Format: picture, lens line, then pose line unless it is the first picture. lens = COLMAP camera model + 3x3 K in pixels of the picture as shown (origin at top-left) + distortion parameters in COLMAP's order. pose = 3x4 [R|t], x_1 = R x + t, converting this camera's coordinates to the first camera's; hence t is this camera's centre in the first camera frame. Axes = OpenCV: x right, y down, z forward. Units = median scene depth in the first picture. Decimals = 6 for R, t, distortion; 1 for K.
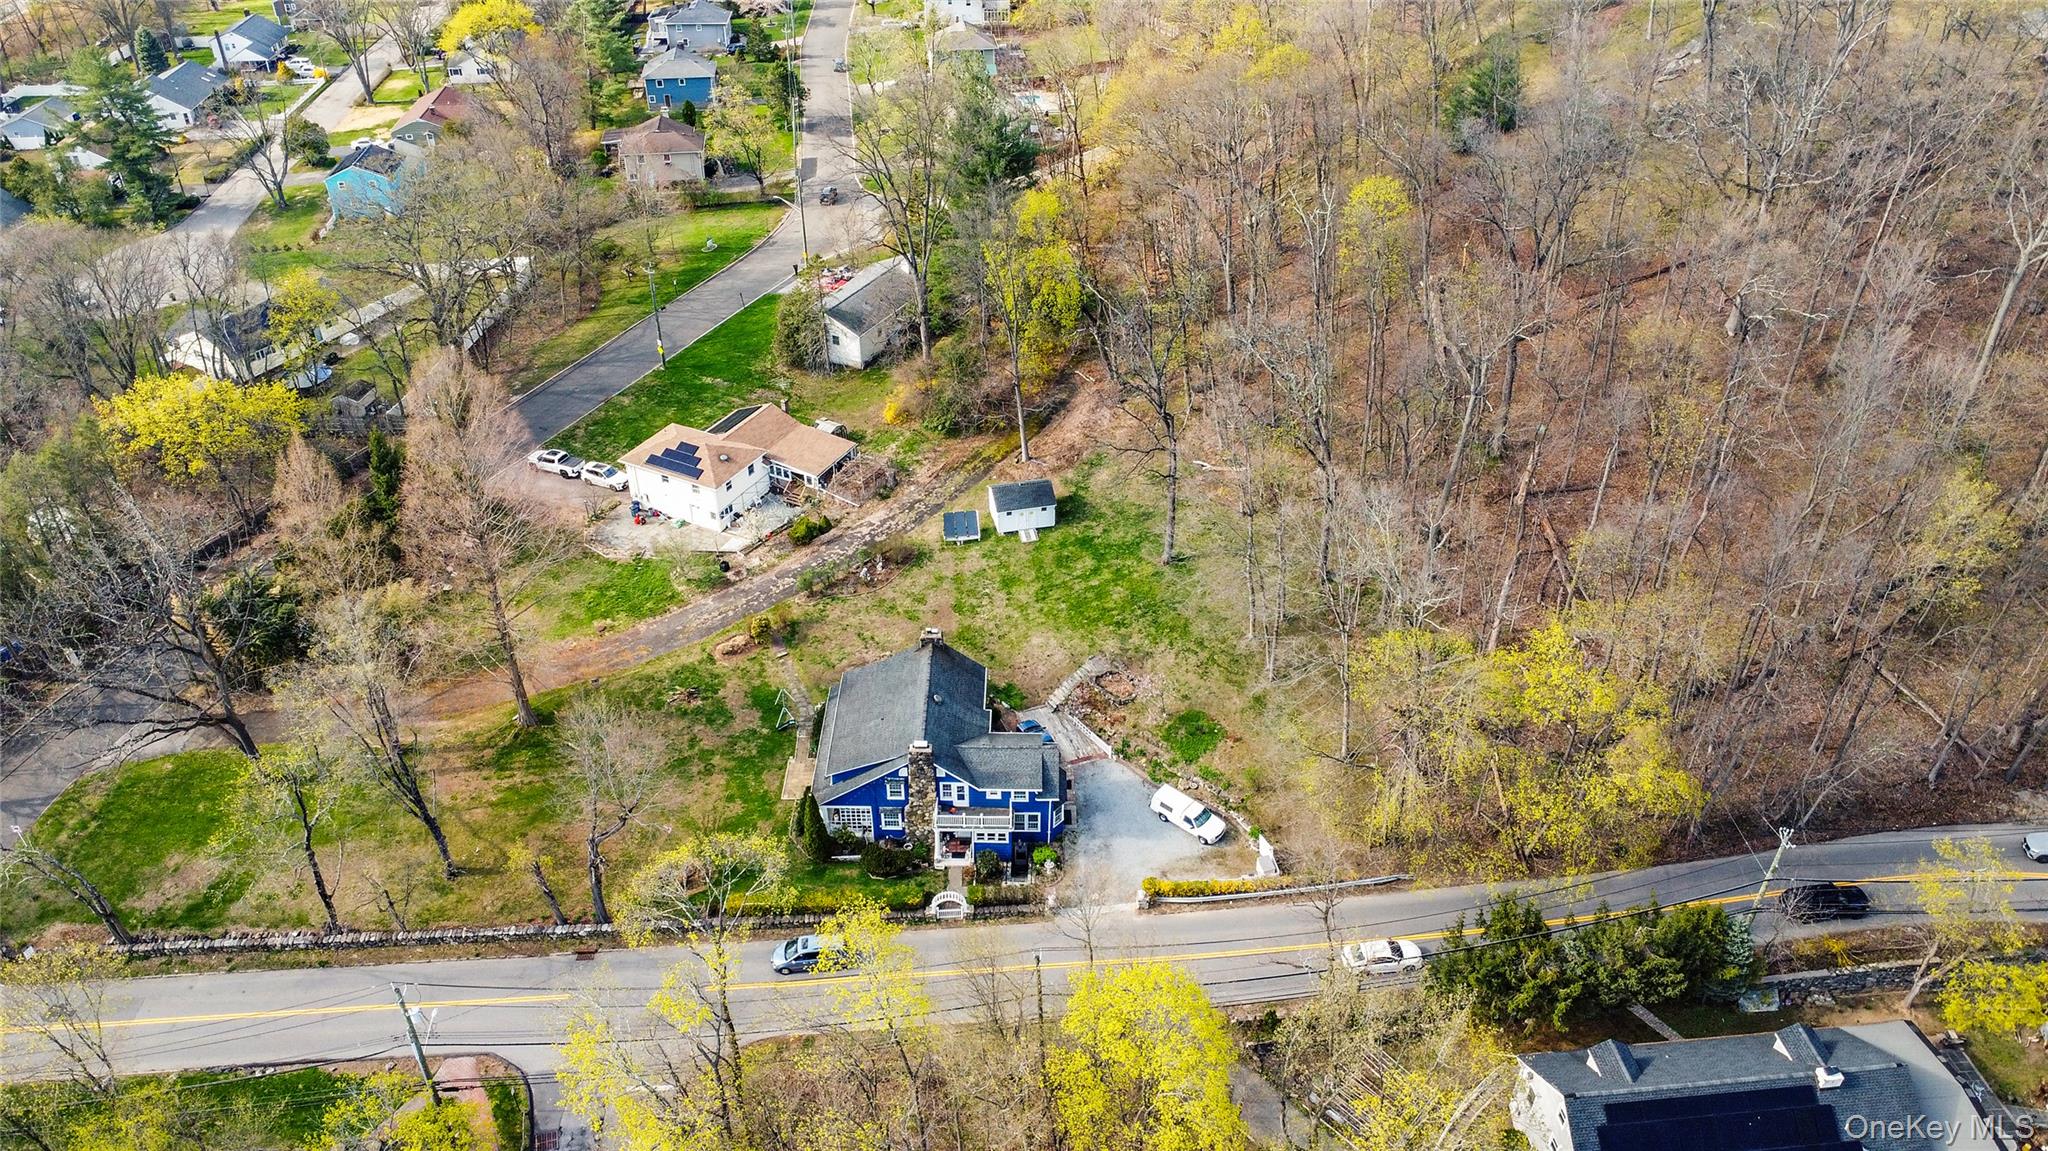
lens RADIAL K [[1471.7, 0, 1020.1], [0, 1471.7, 579.1], [0, 0, 1]] dist [-0.028211, 0.000979]
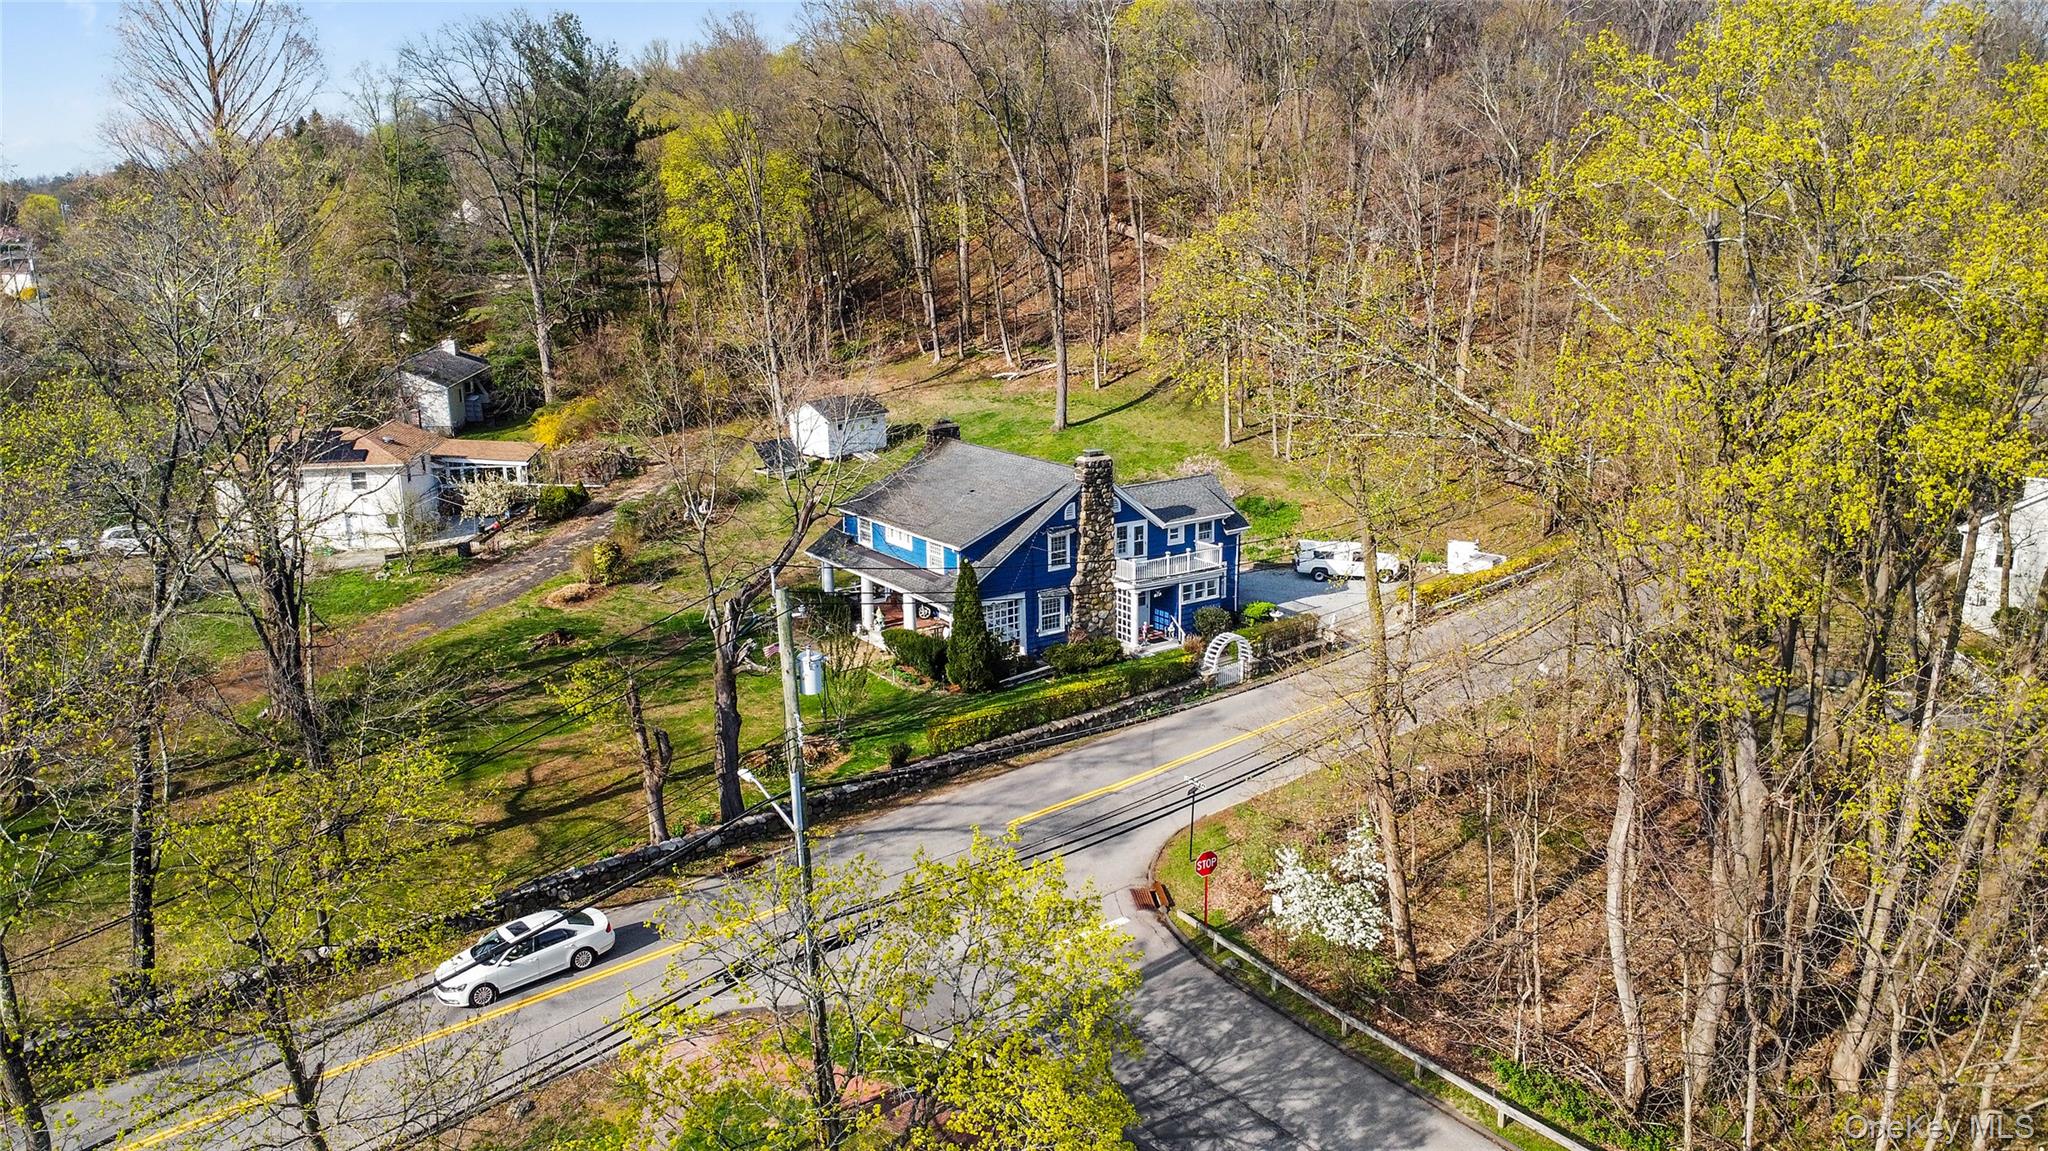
lens RADIAL K [[1471.7, 0, 1034.8], [0, 1471.7, 579.5], [0, 0, 1]] dist [-0.028211, 0.000979]
pose [[0.807621, -0.155306, 0.568883, -0.392302], [0.347350, 0.904869, -0.246089, 0.262830], [-0.476545, 0.396348, 0.784737, 0.424862]]
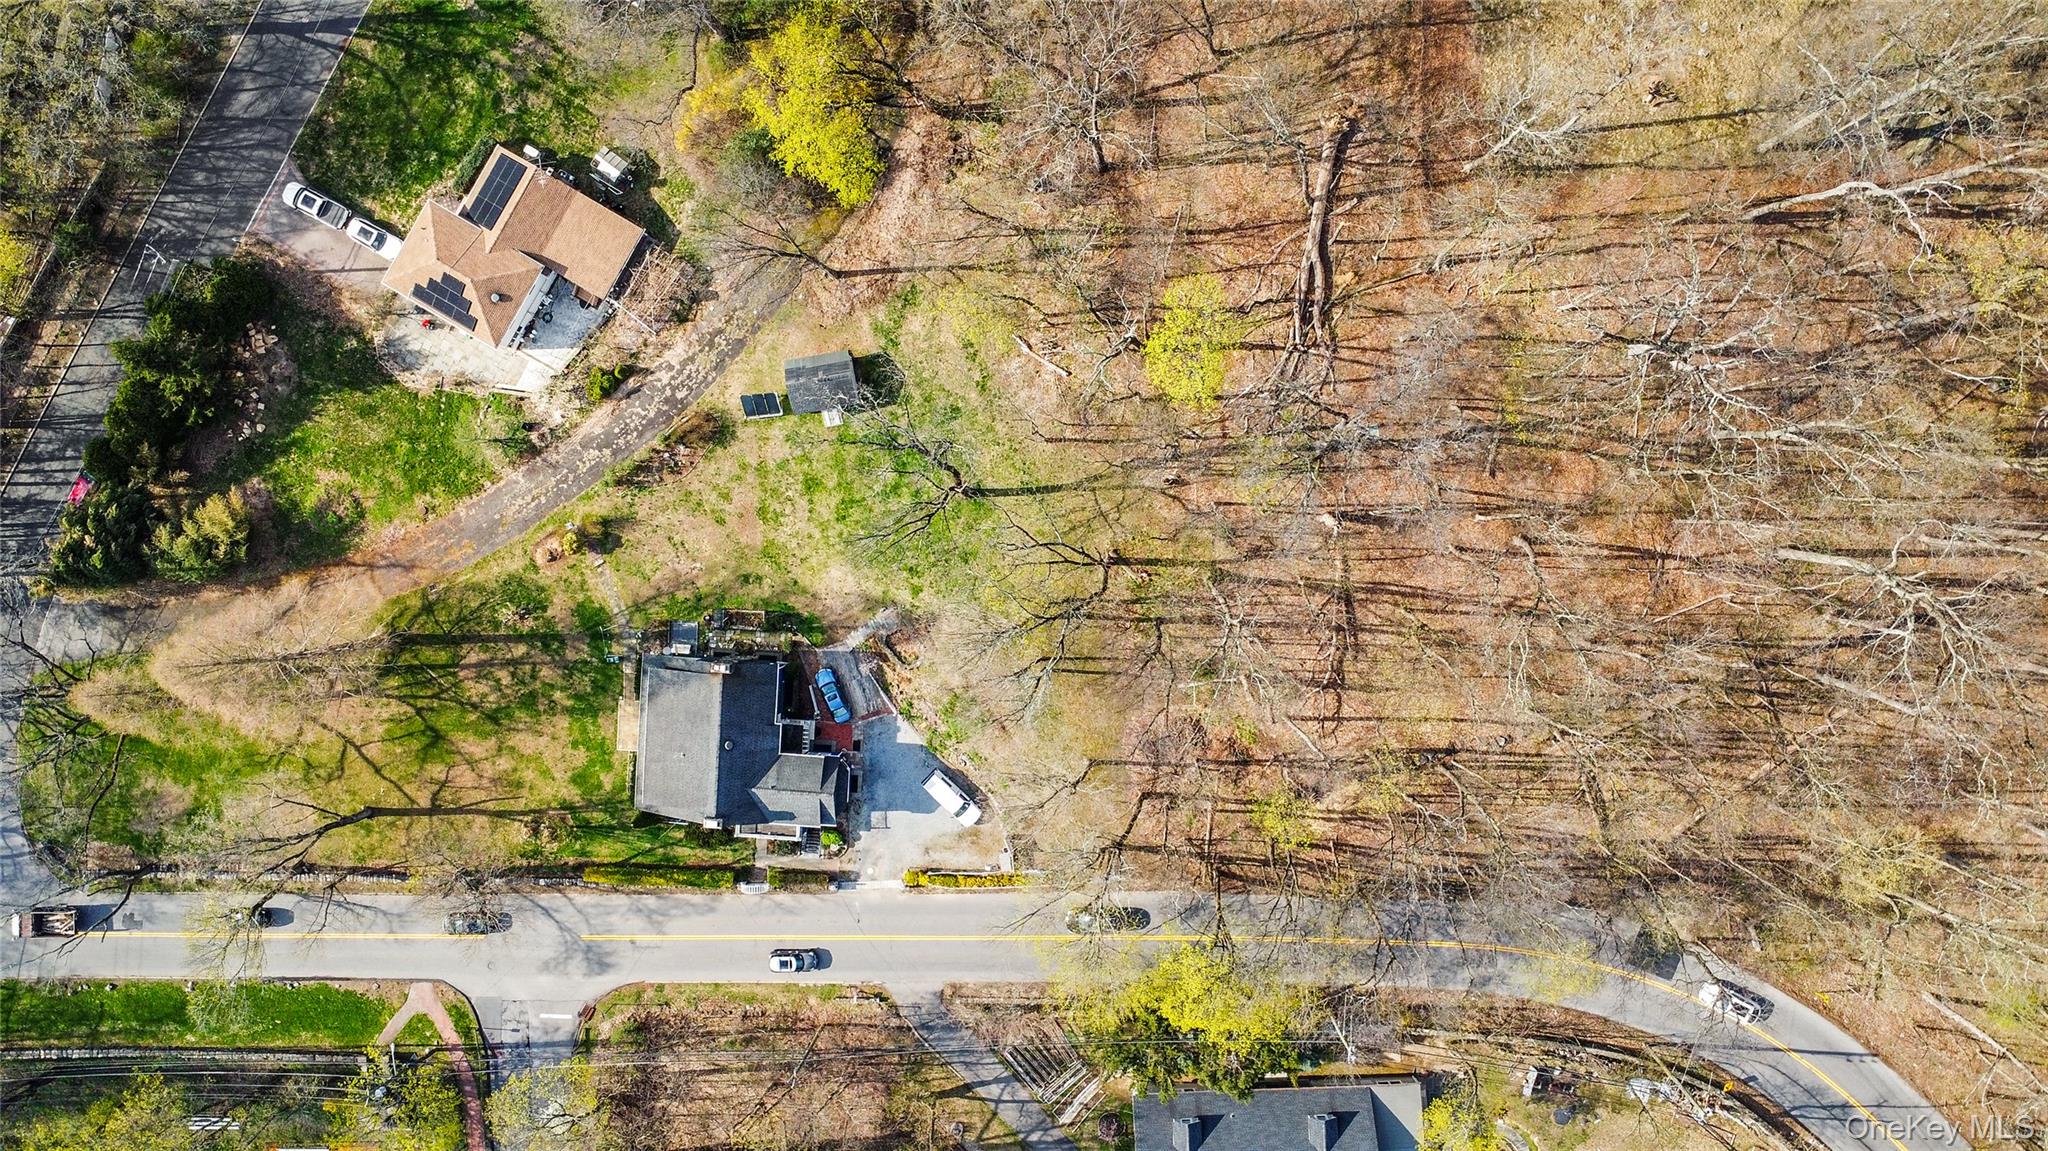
lens RADIAL K [[1471.7, 0, 1031.2], [0, 1471.7, 582.7], [0, 0, 1]] dist [-0.028211, 0.000979]
pose [[0.998490, 0.045412, -0.030916, 0.182171], [-0.000154, 0.565066, 0.825046, -0.815152], [0.054936, -0.823795, 0.564220, 0.412828]]
